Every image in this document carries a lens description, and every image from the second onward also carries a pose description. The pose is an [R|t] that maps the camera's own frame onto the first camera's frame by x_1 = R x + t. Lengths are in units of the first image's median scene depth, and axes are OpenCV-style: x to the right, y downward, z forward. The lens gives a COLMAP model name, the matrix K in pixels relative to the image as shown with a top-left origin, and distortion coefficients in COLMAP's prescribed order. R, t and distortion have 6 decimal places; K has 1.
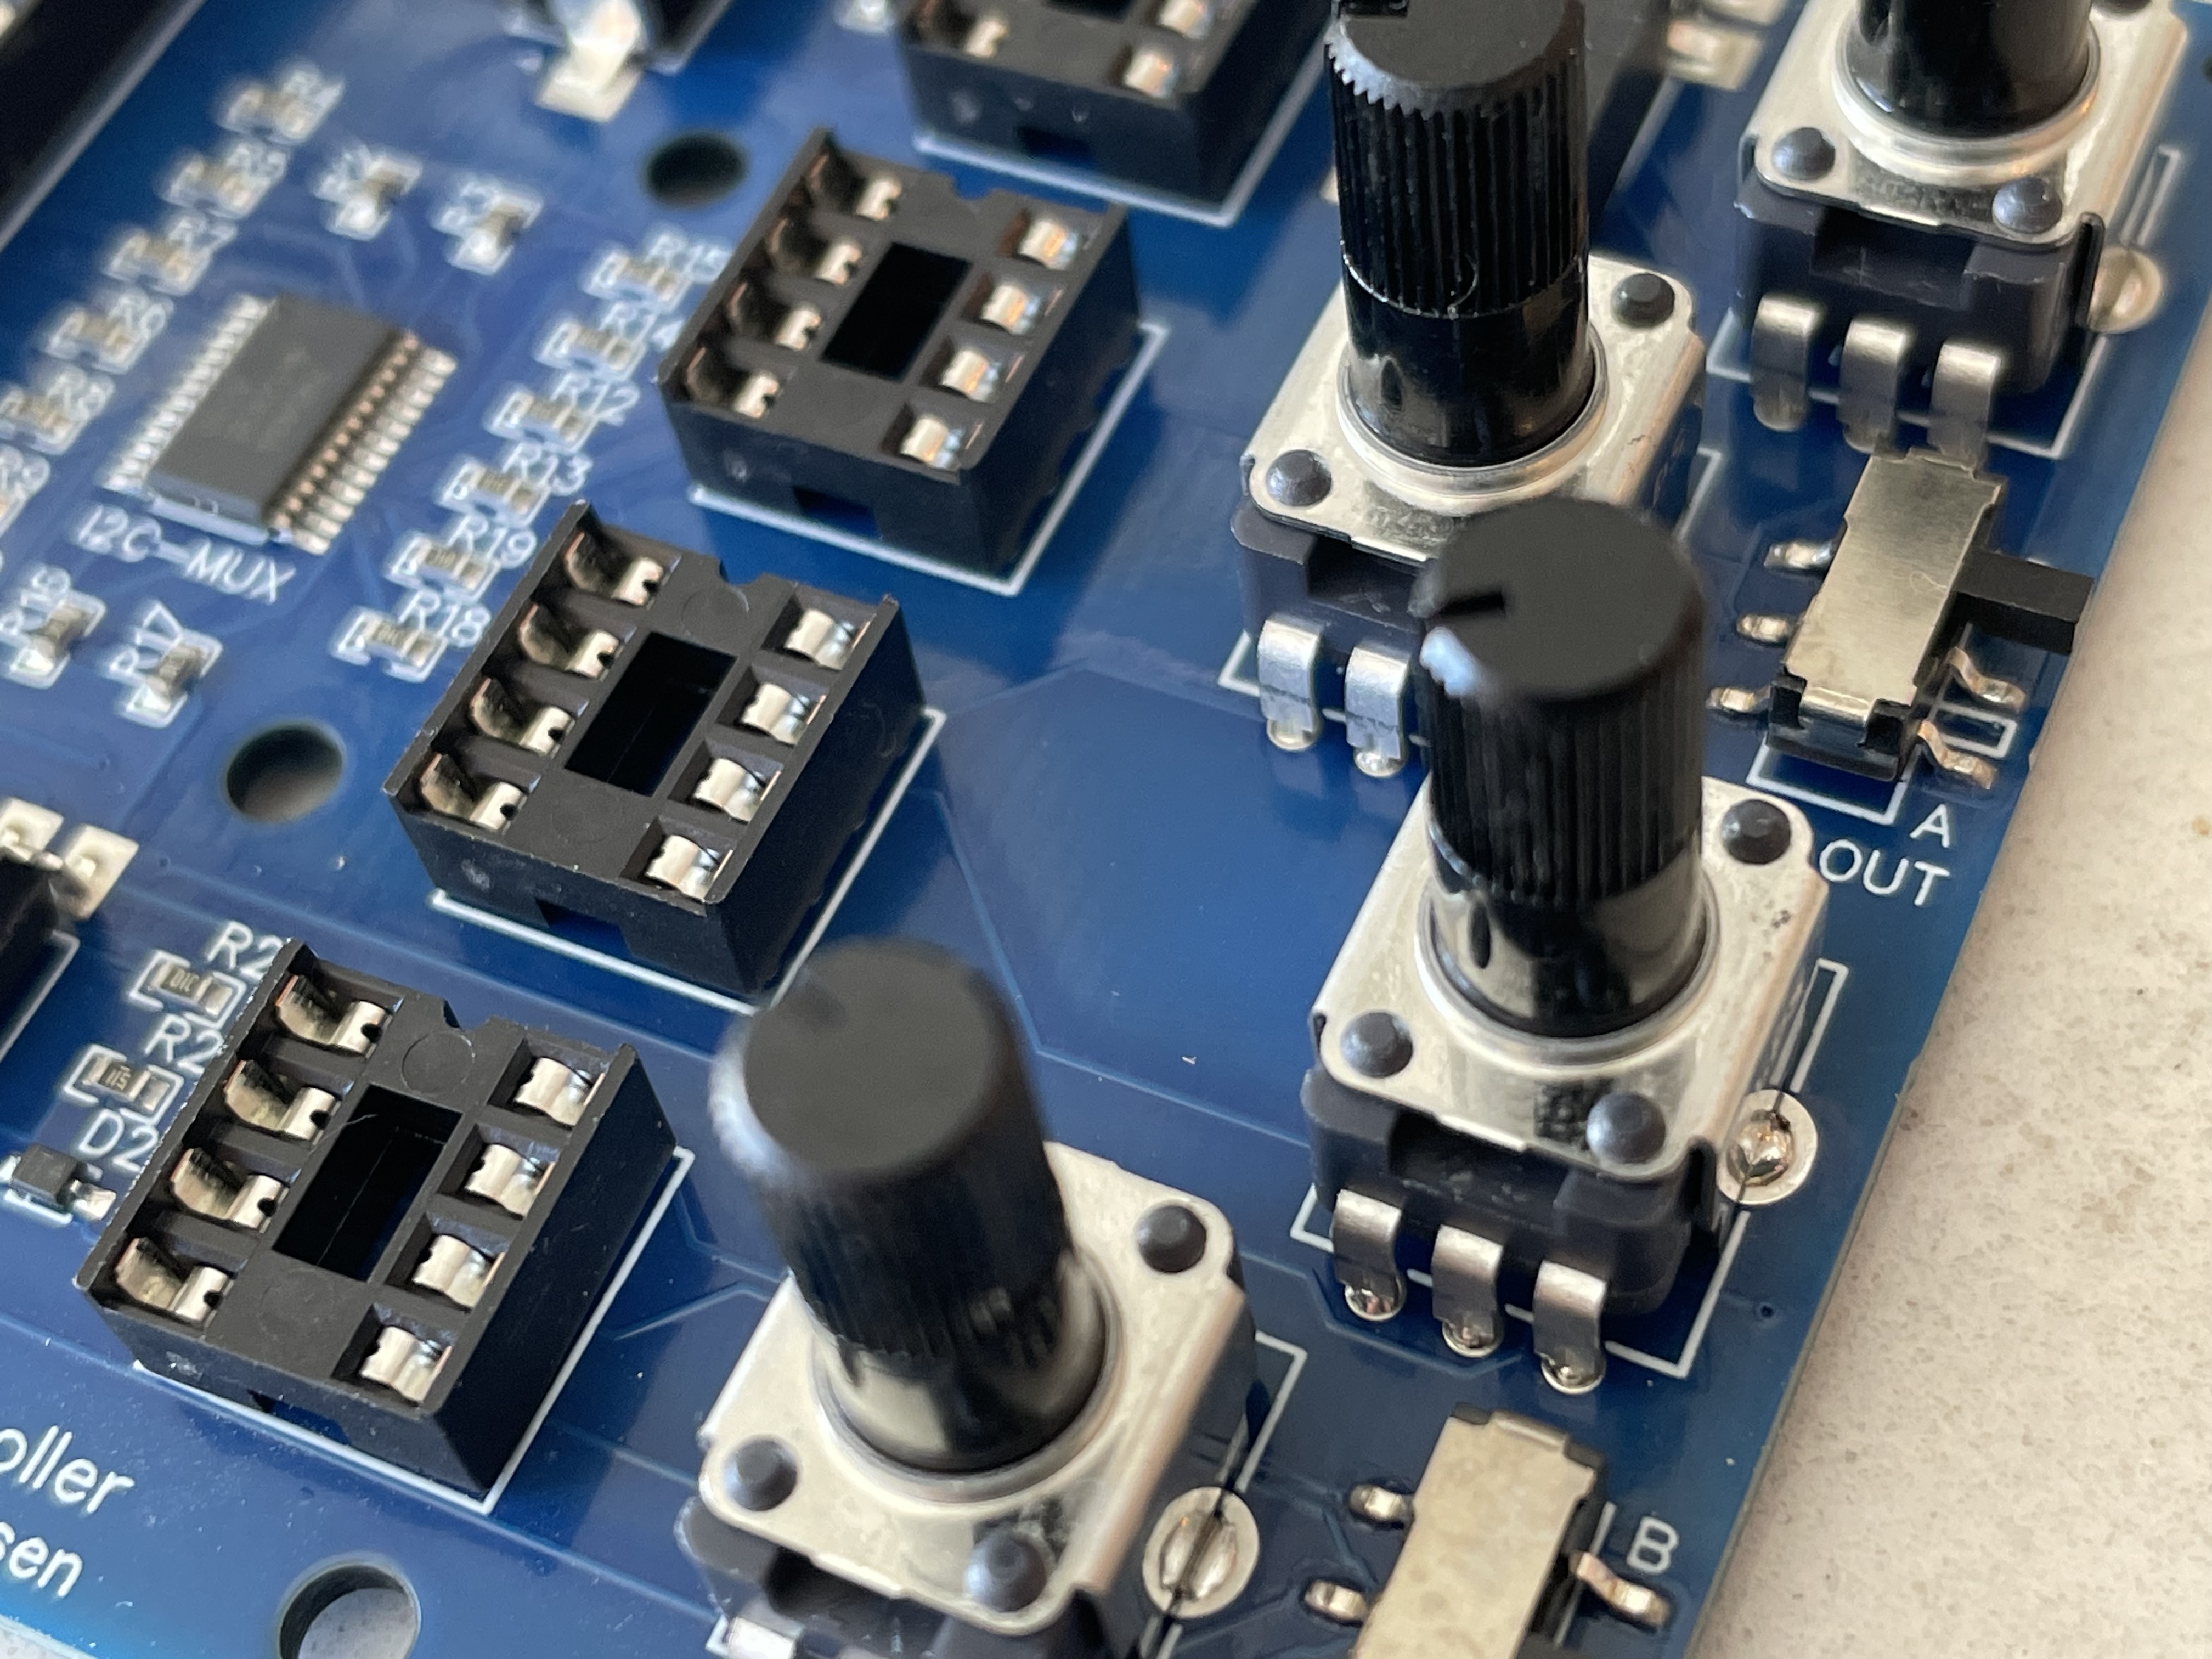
lens RADIAL K [[3559.4, 0, 1106.0], [0, 3559.4, 829.5], [0, 0, 1]] dist [0.080689, -0.160605]
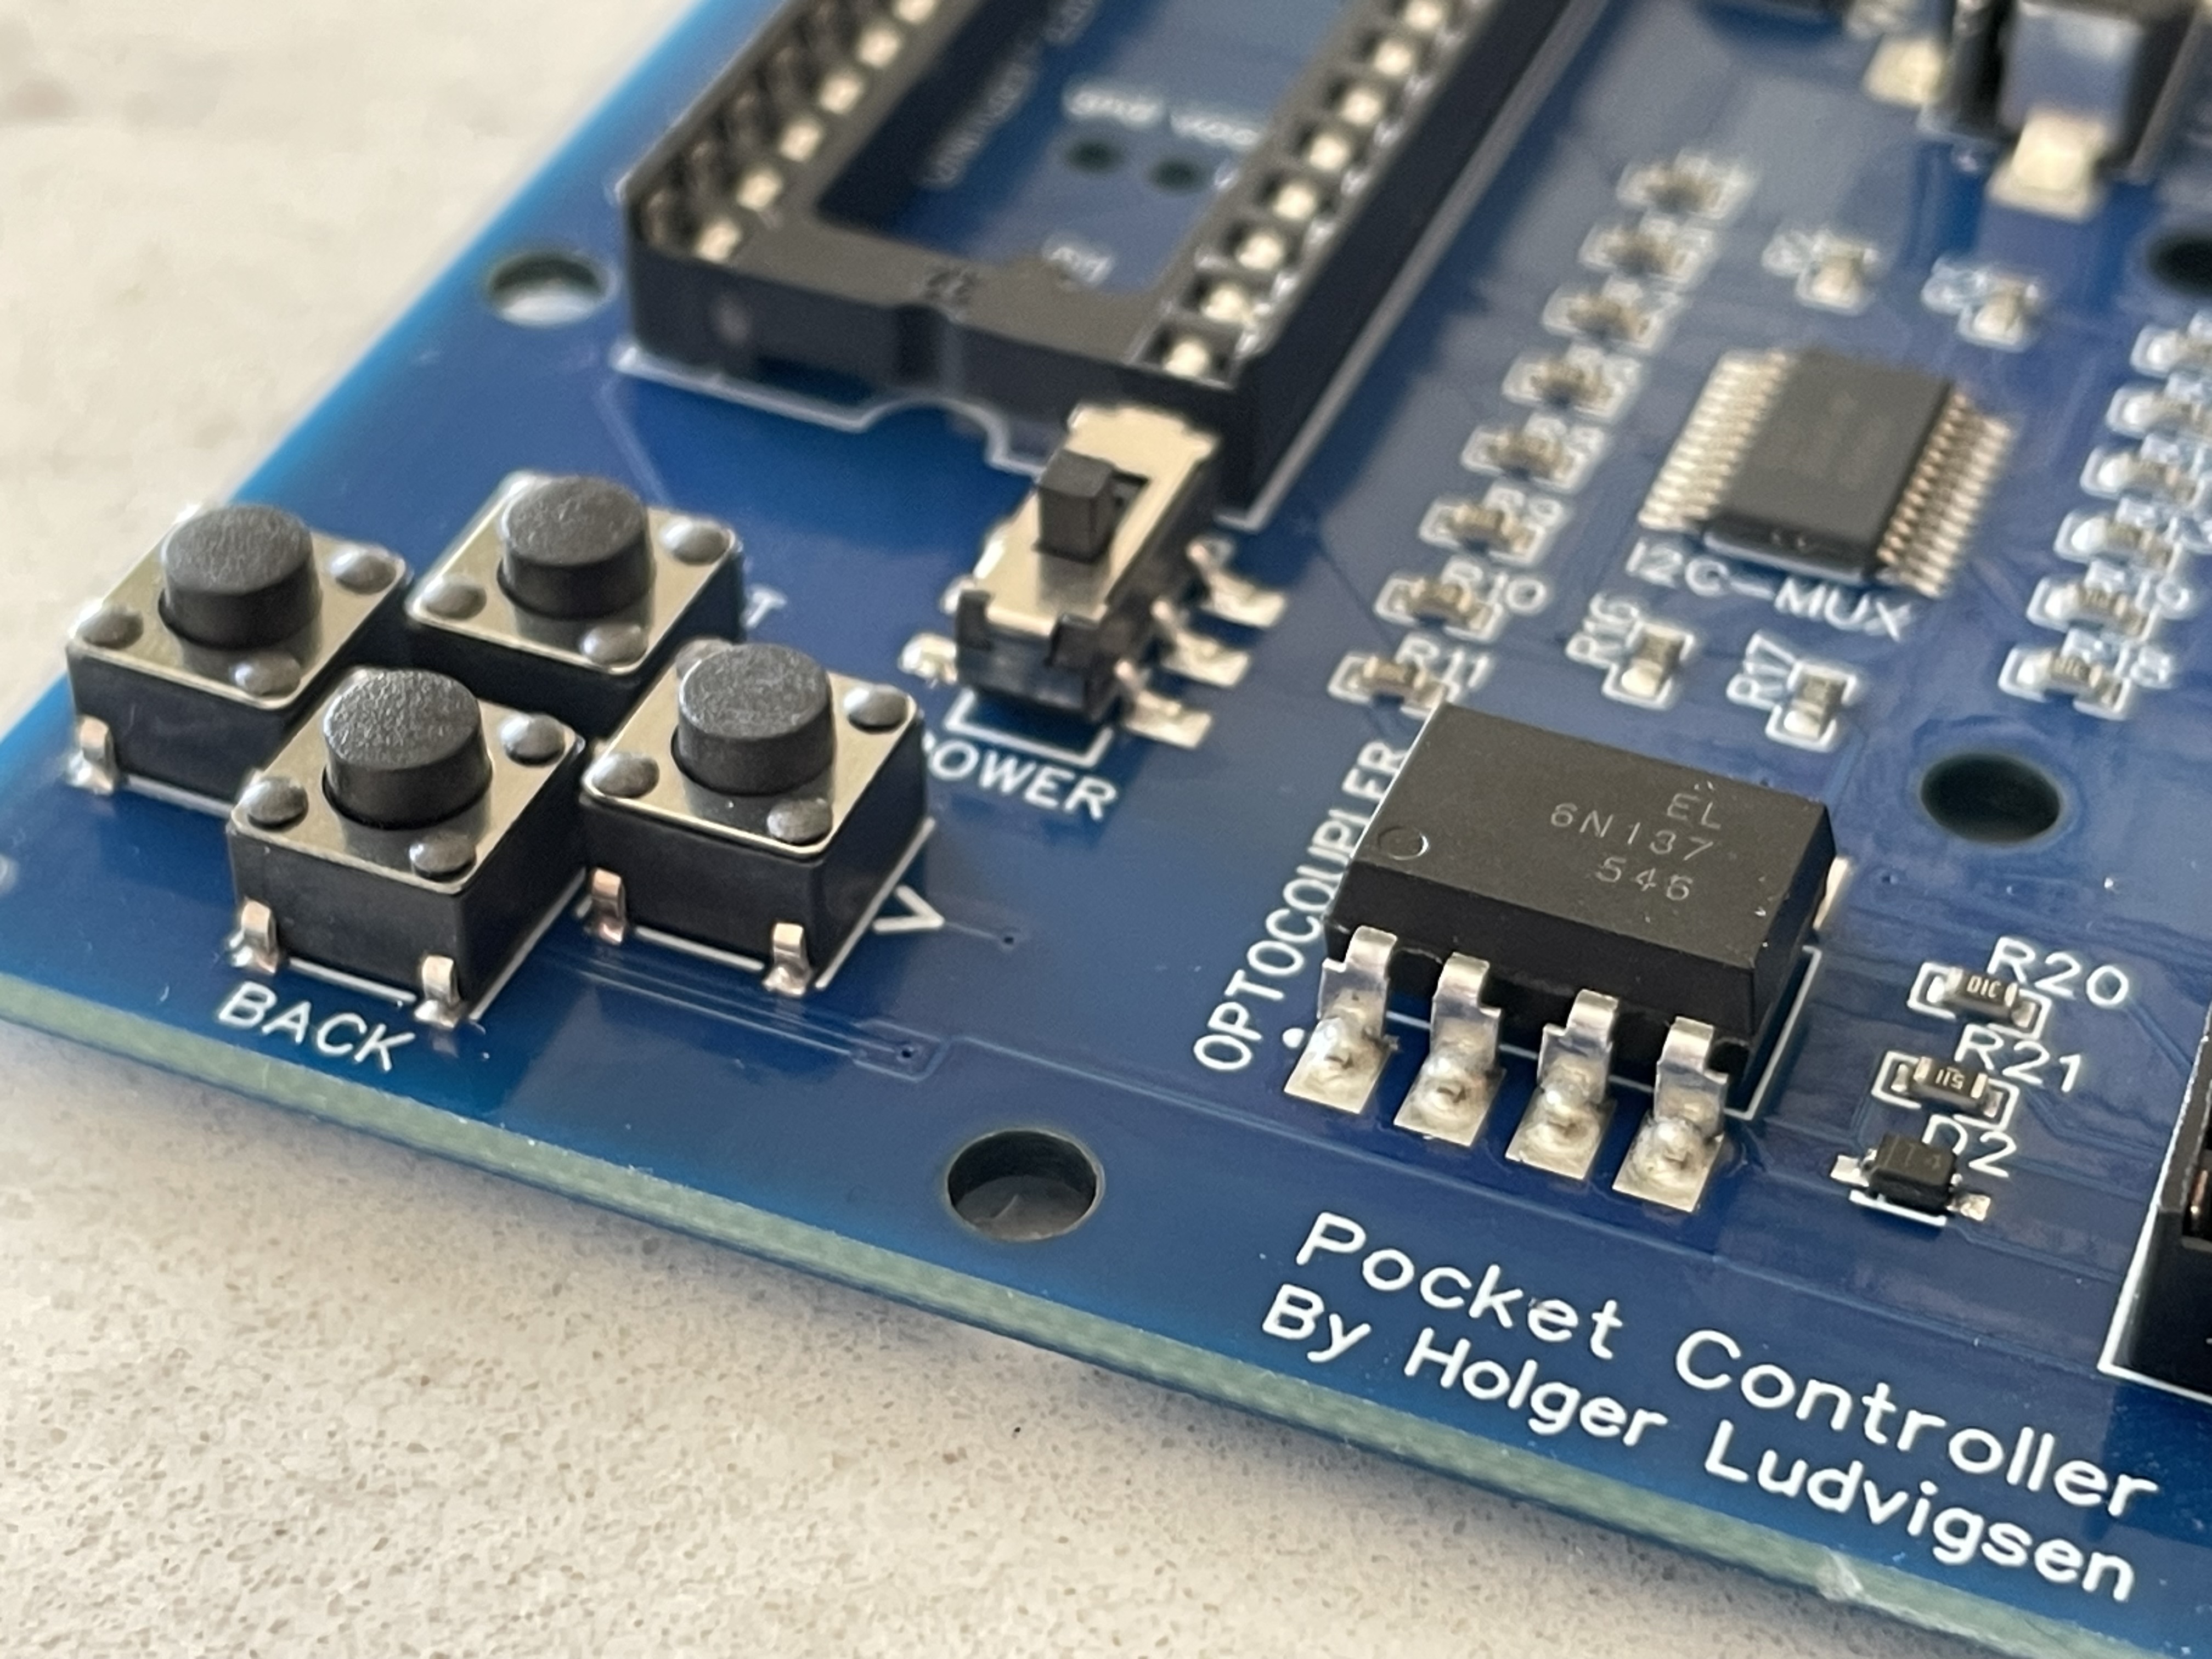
lens RADIAL K [[4499.1, 0, 1106.0], [0, 4499.1, 829.5], [0, 0, 1]] dist [0.086591, -0.104612]
pose [[0.989510, 0.070125, 0.126302, -0.597154], [-0.035452, 0.965422, -0.258272, 0.287363], [-0.140047, 0.251085, 0.957781, 0.000373]]
